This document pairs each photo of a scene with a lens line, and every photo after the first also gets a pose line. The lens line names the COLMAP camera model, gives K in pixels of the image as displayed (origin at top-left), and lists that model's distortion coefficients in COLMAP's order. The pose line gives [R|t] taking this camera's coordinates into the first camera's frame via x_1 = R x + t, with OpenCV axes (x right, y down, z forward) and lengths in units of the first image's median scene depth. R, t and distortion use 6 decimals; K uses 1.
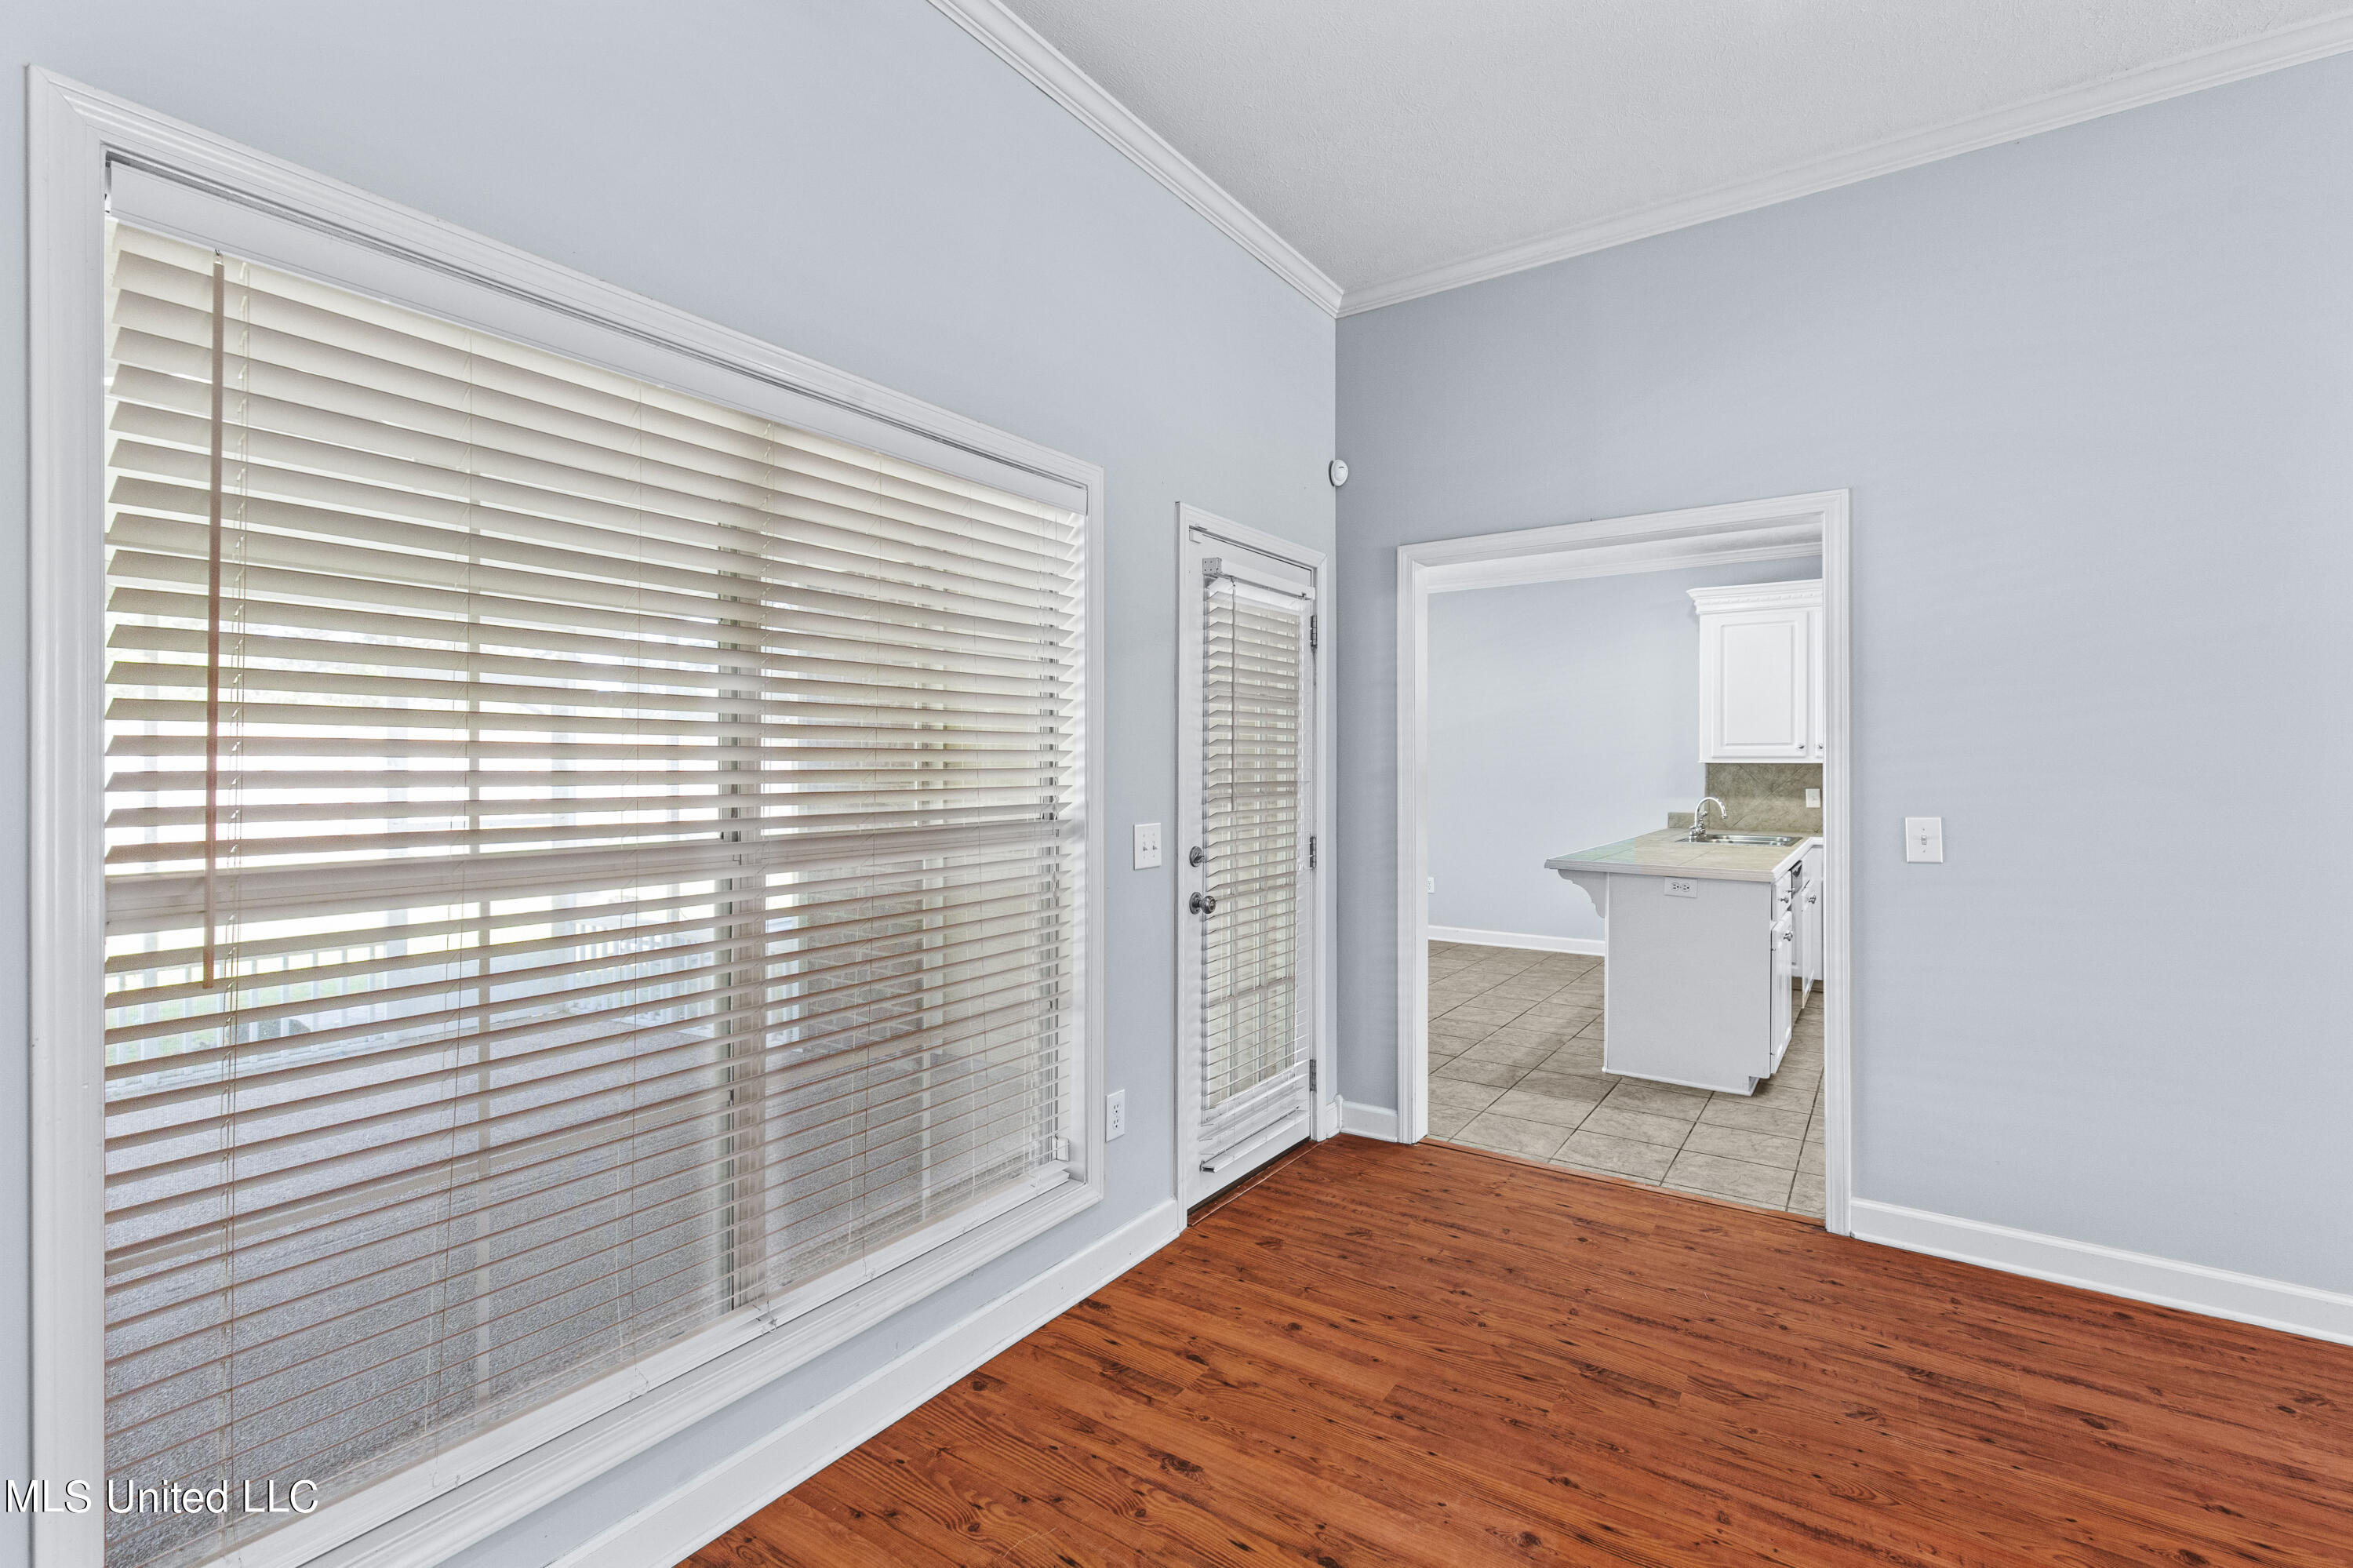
lens RADIAL K [[1071.4, 0, 1194.9], [0, 1071.4, 775.5], [0, 0, 1]] dist [0.009046, -0.002299]
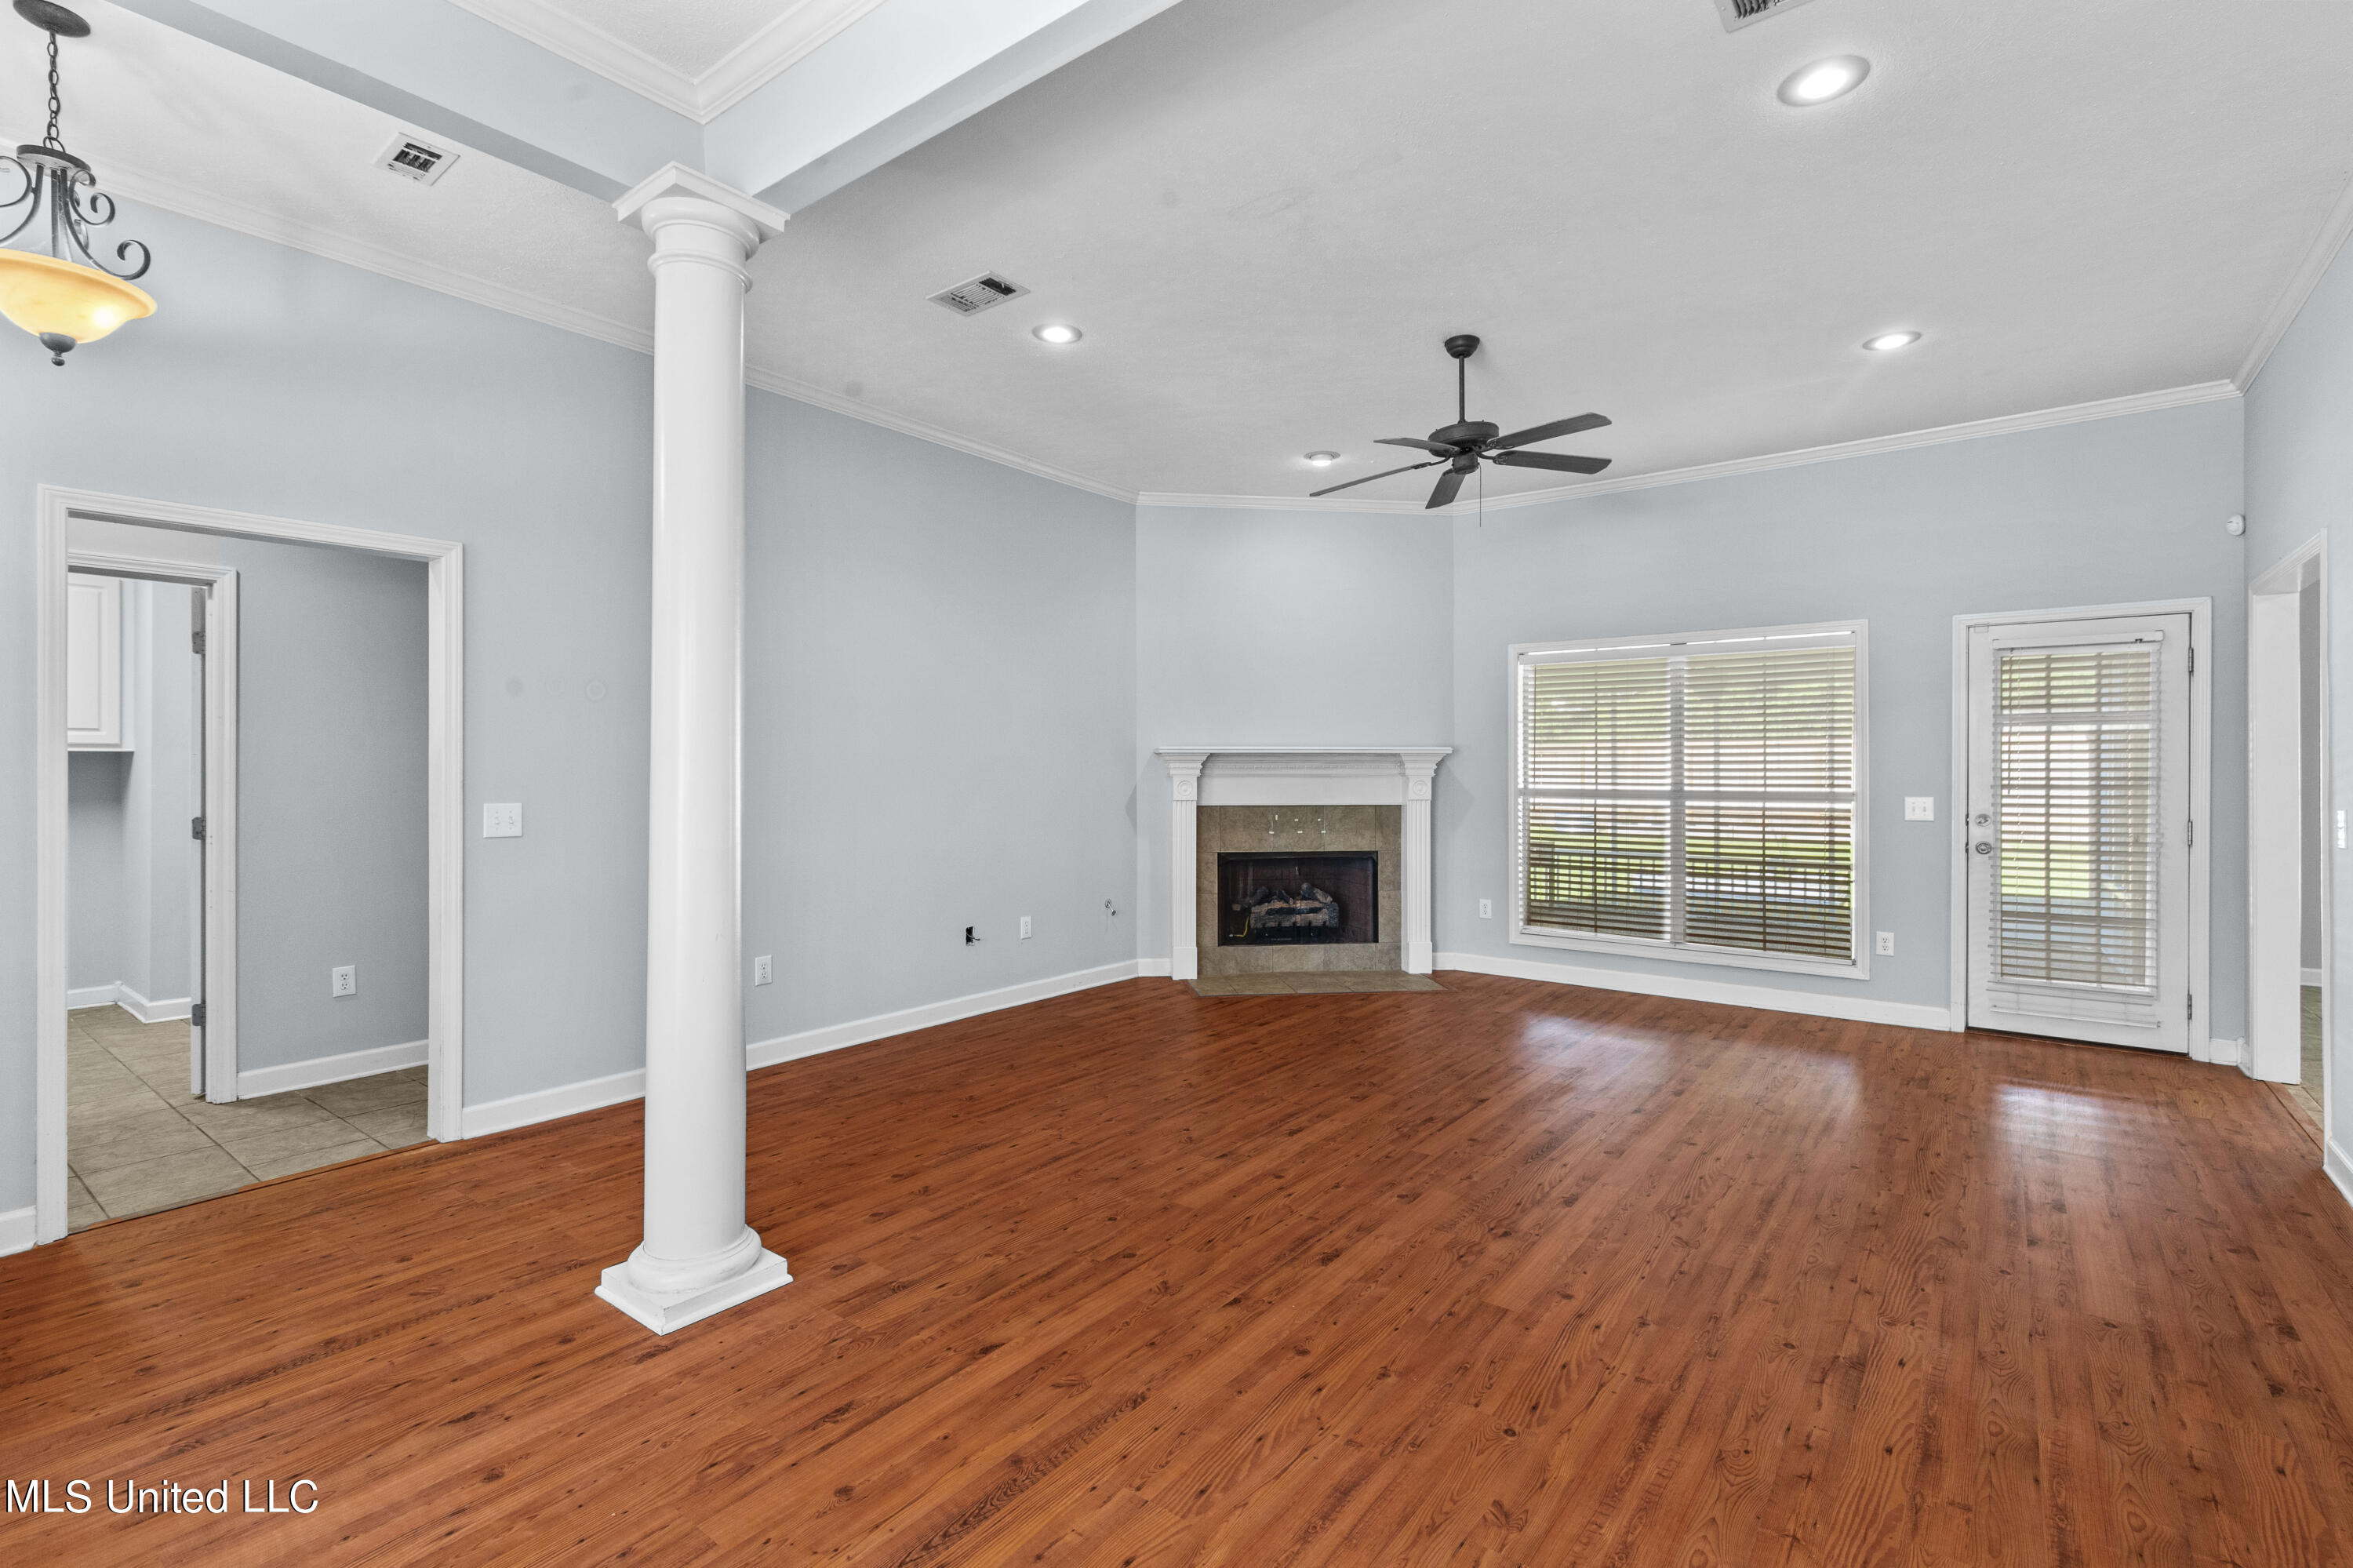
lens RADIAL K [[1071.4, 0, 1179.3], [0, 1071.4, 764.6], [0, 0, 1]] dist [0.009046, -0.002299]
pose [[-0.044121, -0.002150, -0.999024, 1.735933], [-0.007490, 0.999970, -0.001821, 0.001802], [0.998998, 0.007402, -0.044136, -0.185433]]
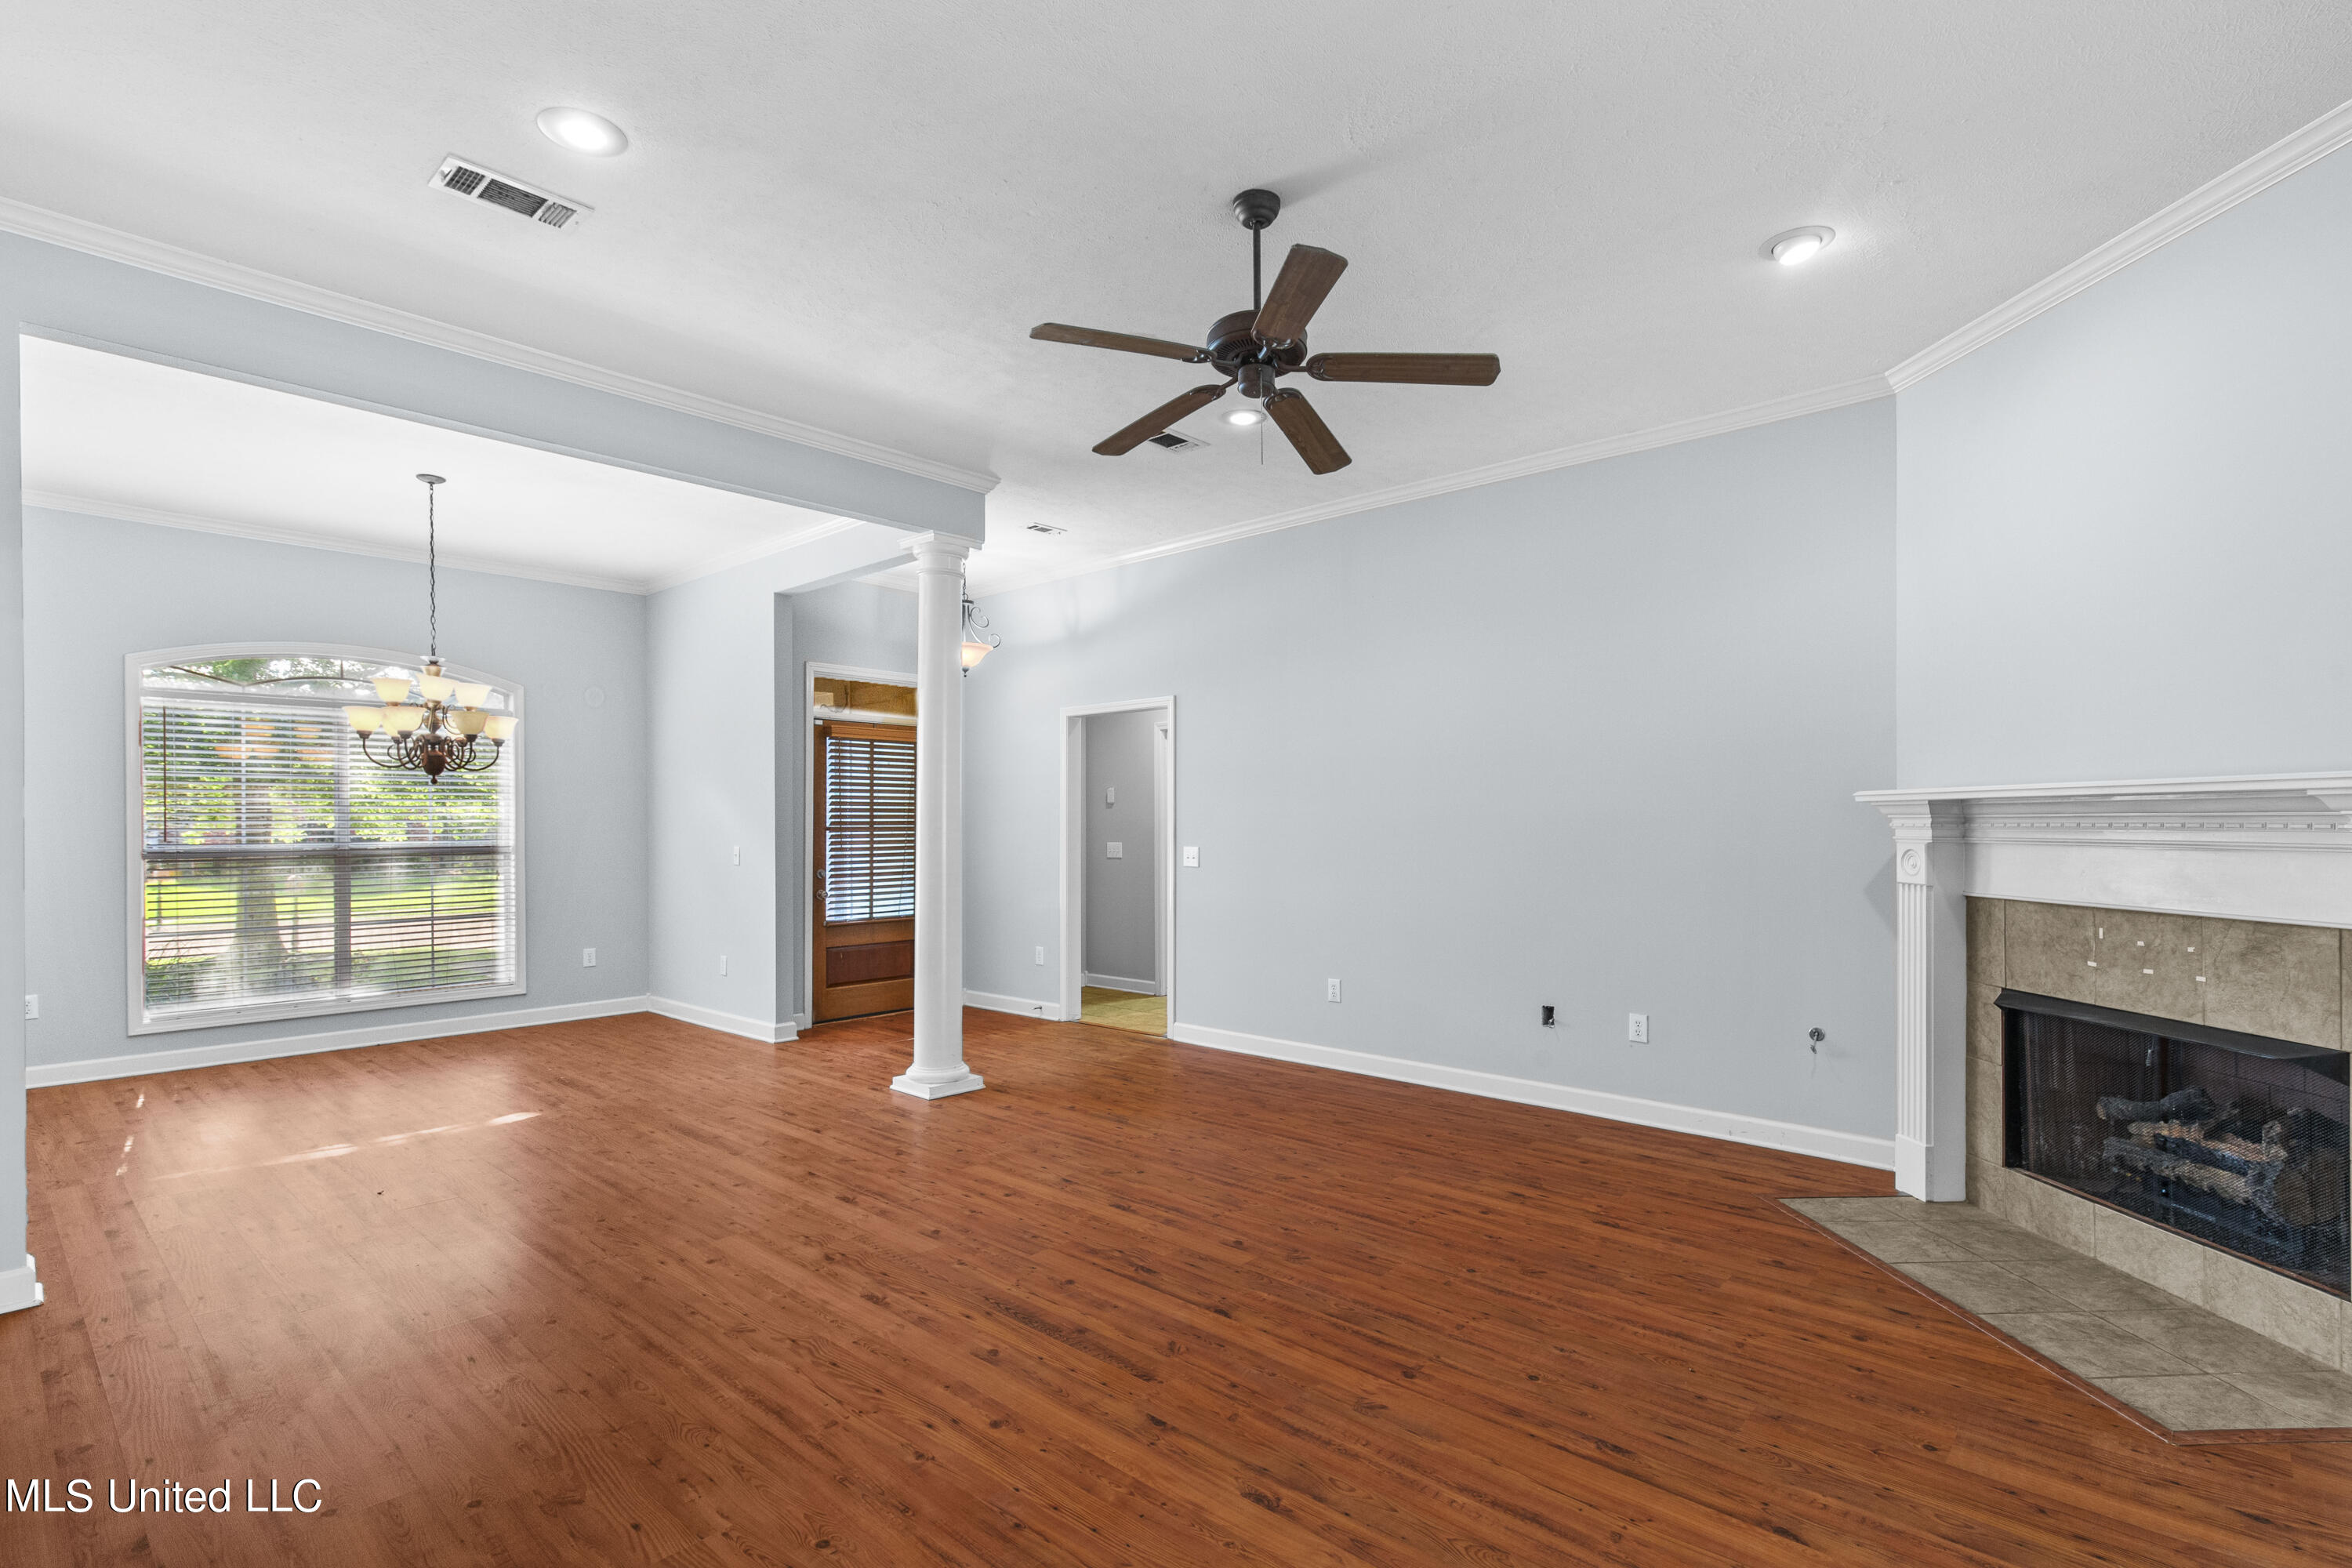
lens RADIAL K [[1145.3, 0, 1198.5], [0, 1145.3, 821.3], [0, 0, 1]] dist [0.010927, -0.001778]
pose [[-0.991494, 0.001318, 0.130148, 0.307714], [0.002254, 0.999973, 0.007046, -0.012208], [-0.130136, 0.007279, -0.991469, 1.080371]]
